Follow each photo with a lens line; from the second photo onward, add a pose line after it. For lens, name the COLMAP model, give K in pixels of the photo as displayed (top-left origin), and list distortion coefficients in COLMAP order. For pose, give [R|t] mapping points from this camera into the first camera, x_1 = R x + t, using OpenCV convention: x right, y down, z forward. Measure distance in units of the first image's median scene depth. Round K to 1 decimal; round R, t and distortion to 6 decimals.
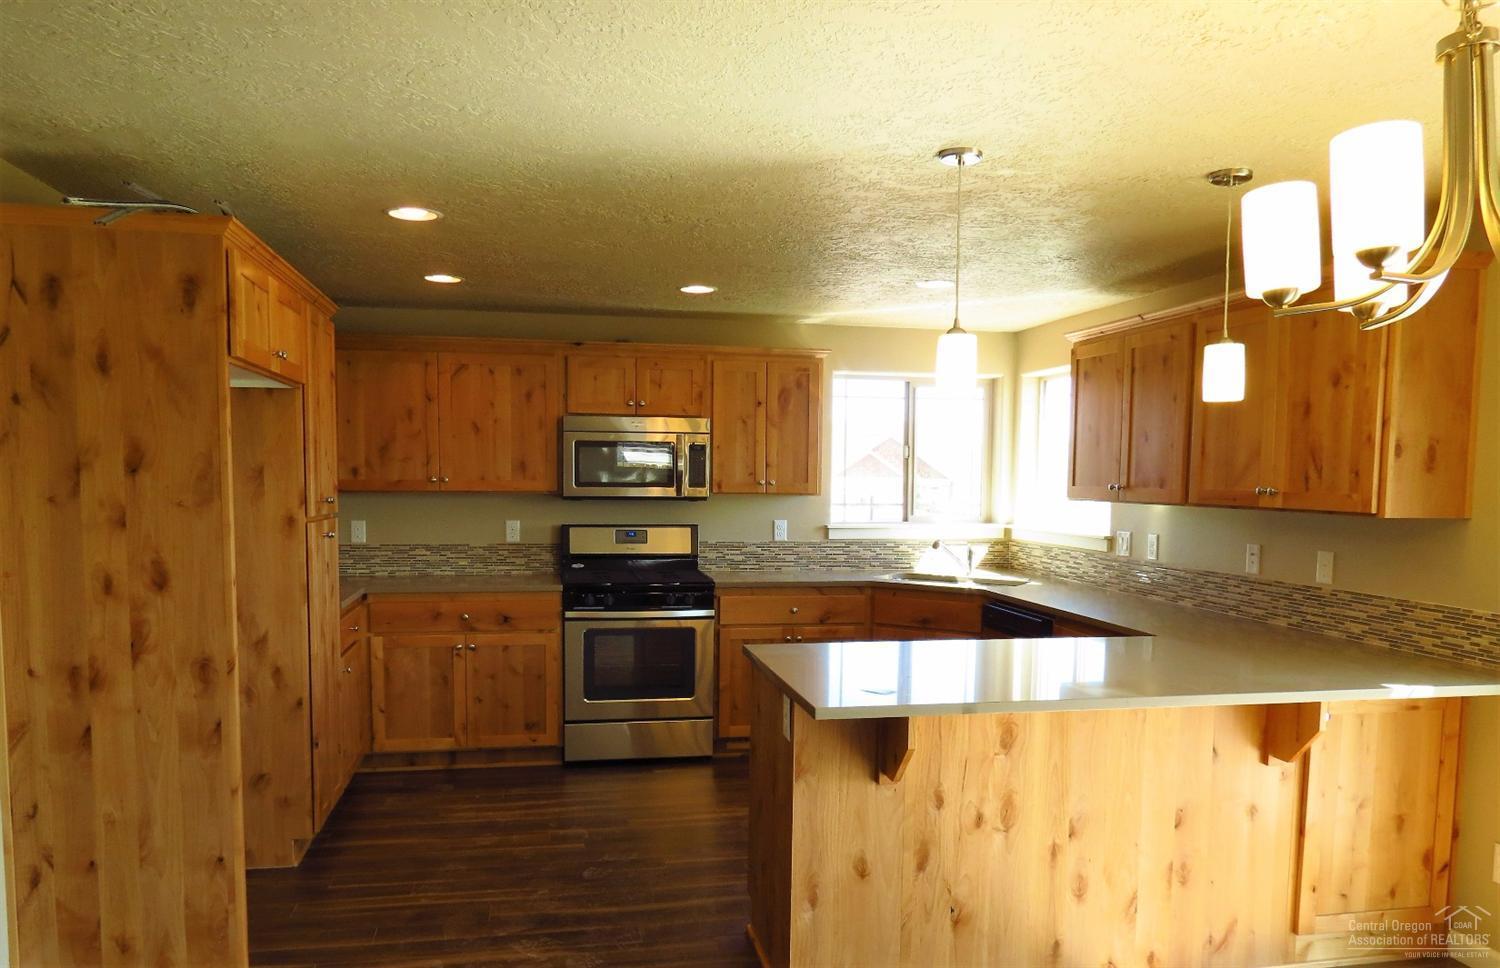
lens RADIAL K [[1092.9, 0, 757.5], [0, 1092.9, 555.5], [0, 0, 1]] dist [-0.015363, 0.001090]
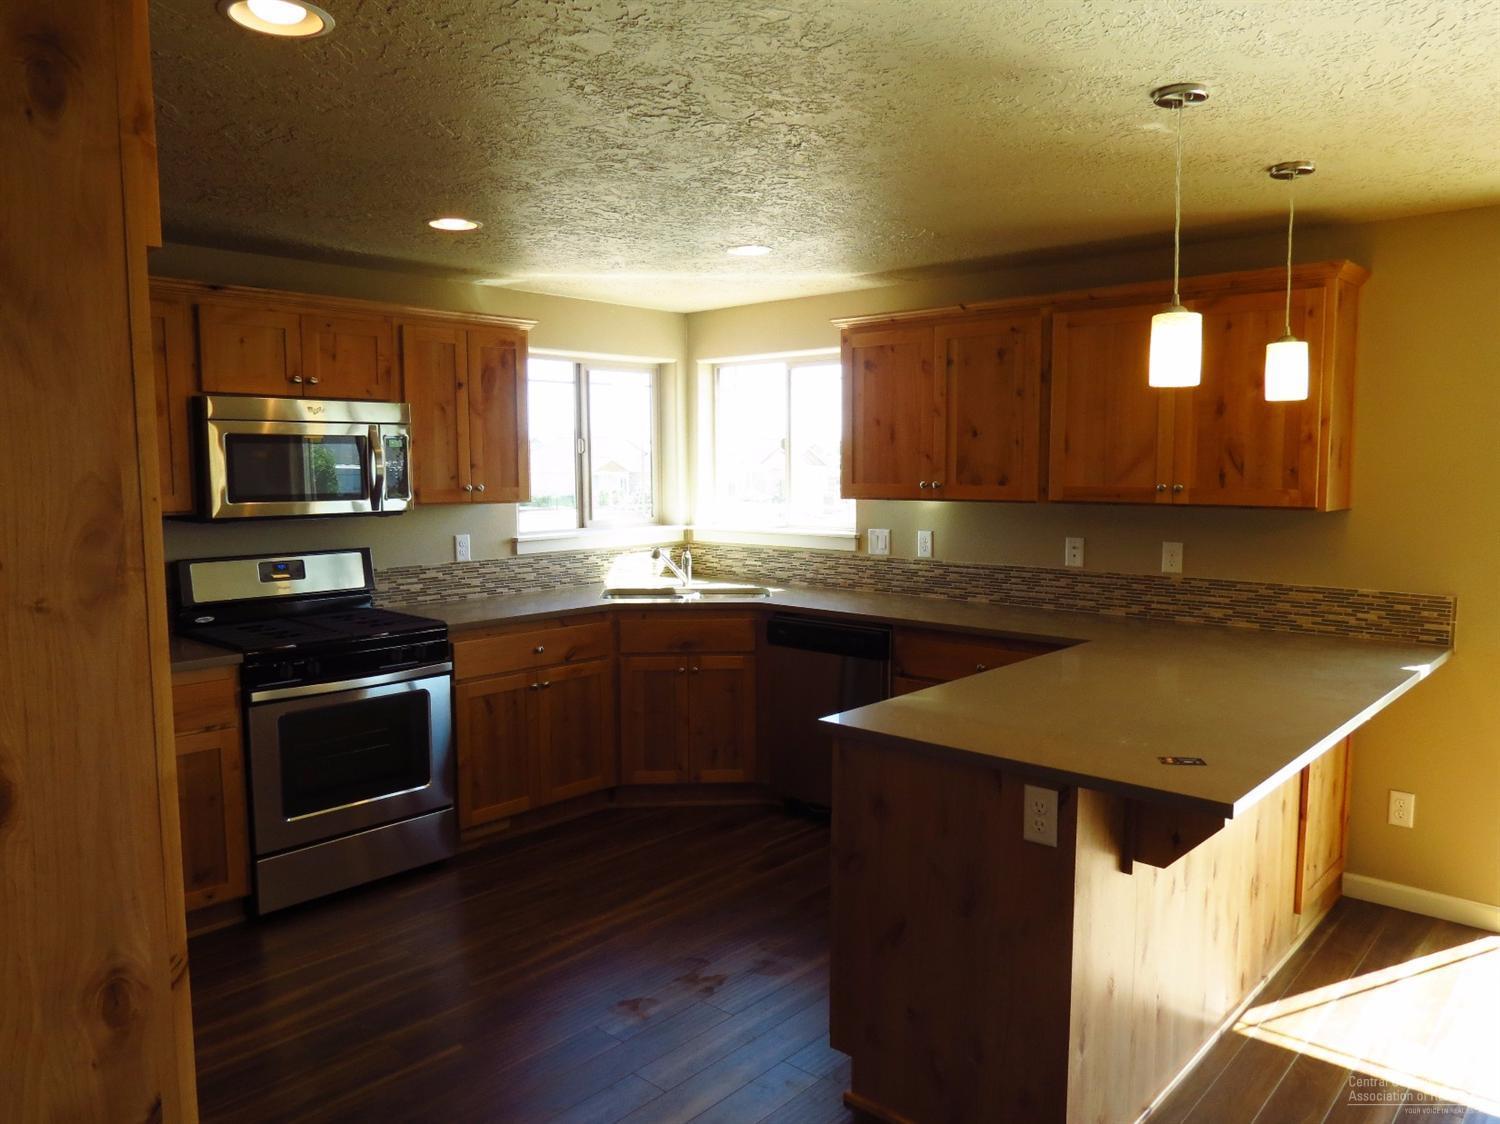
lens RADIAL K [[1070.0, 0, 750.3], [0, 1070.0, 564.1], [0, 0, 1]] dist [-0.020602, 0.002707]
pose [[0.801084, -0.070659, 0.594367, -0.307924], [0.057331, 0.997500, 0.041313, -0.035613], [-0.595801, 0.000980, 0.803132, 0.298637]]
